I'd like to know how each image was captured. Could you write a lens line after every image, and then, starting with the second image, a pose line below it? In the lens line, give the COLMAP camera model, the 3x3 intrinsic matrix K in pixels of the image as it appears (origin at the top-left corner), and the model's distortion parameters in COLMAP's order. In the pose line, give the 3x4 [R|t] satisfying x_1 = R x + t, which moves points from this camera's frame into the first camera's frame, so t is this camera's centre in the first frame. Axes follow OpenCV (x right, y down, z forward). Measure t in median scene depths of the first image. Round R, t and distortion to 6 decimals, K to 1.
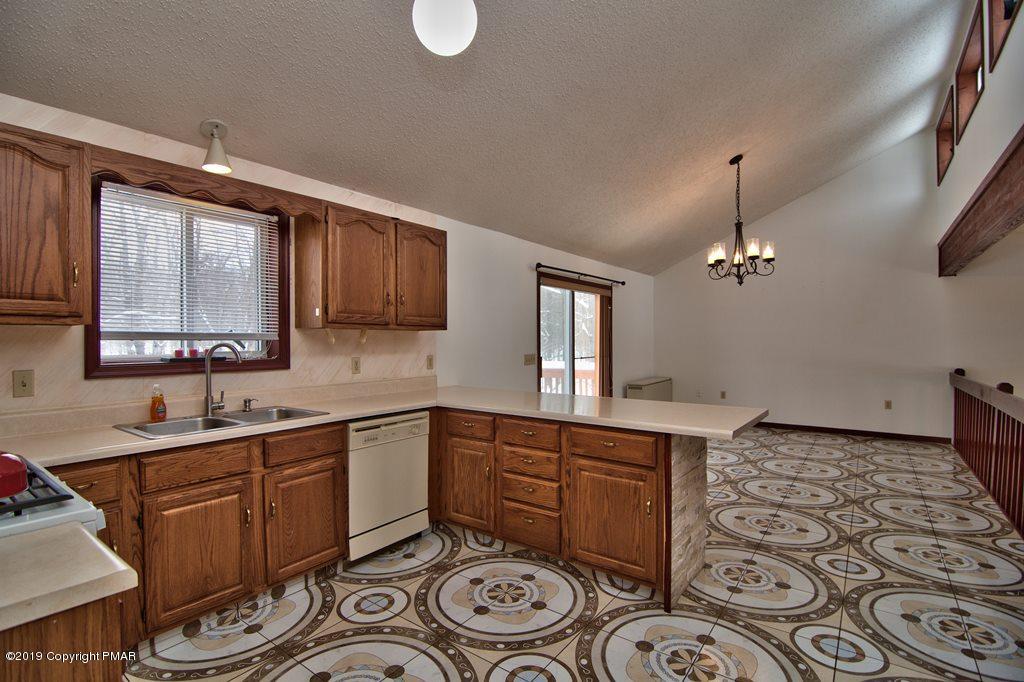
lens RADIAL K [[488.5, 0, 509.5], [0, 488.5, 335.6], [0, 0, 1]] dist [-0.014587, -0.002868]
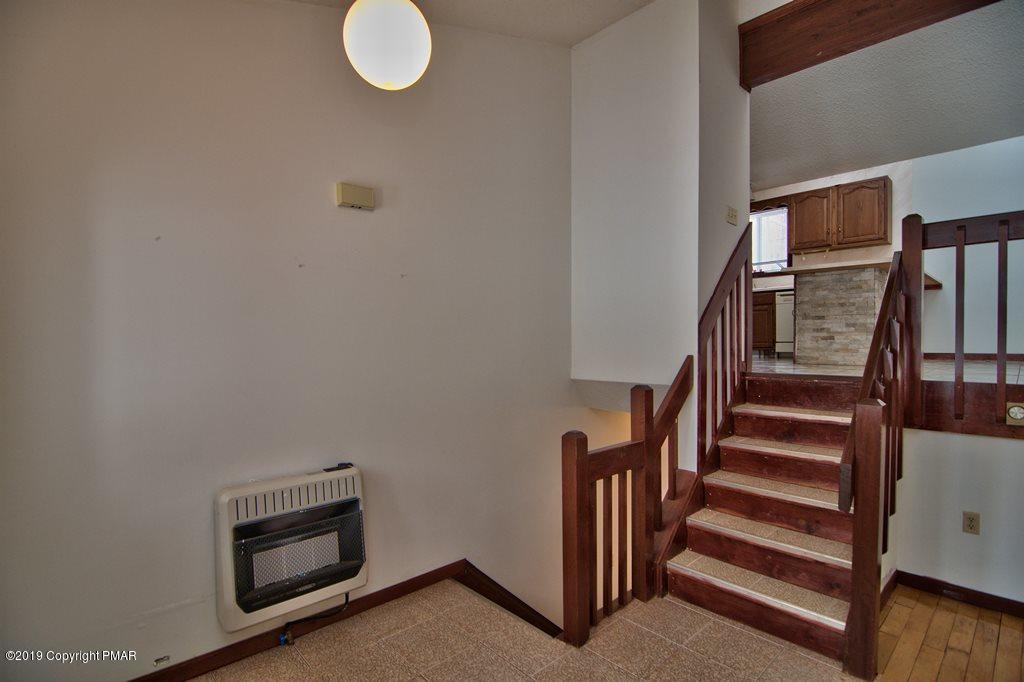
lens RADIAL K [[488.5, 0, 503.4], [0, 488.5, 340.1], [0, 0, 1]] dist [-0.014587, -0.002868]
pose [[-0.190266, 0.006910, -0.981708, 2.193002], [0.011724, 0.999920, 0.004766, 0.382723], [0.981663, -0.010603, -0.190332, 0.165597]]
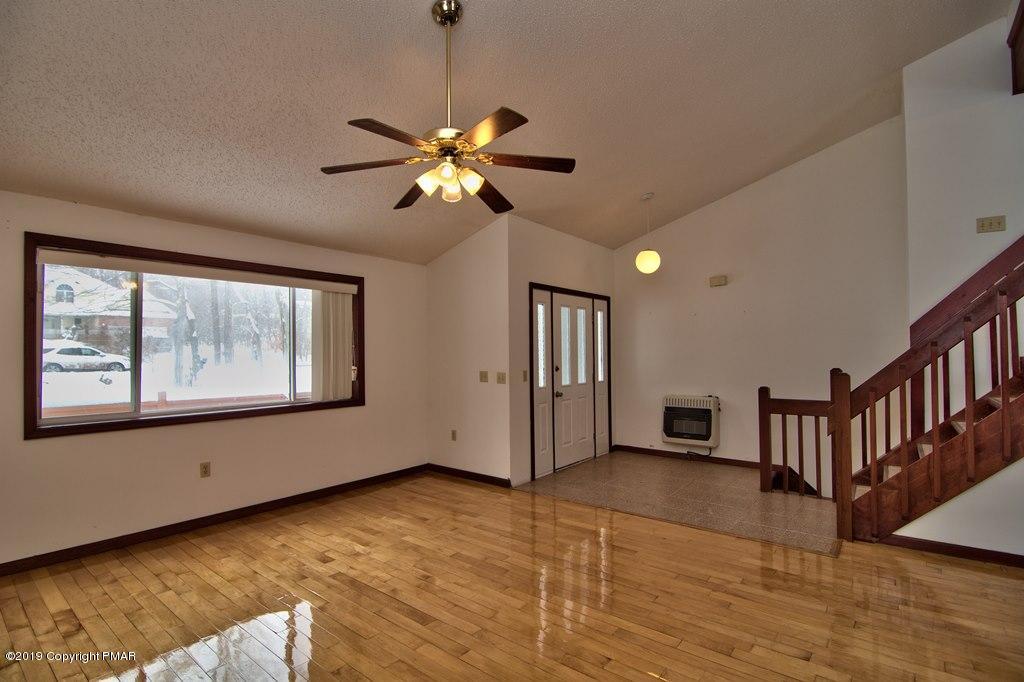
lens RADIAL K [[488.5, 0, 504.7], [0, 488.5, 345.5], [0, 0, 1]] dist [-0.014587, -0.002868]
pose [[-0.998792, 0.014873, 0.046840, 2.170134], [0.013659, 0.999565, -0.026129, 0.436389], [-0.047209, -0.025458, -0.998561, 1.955845]]
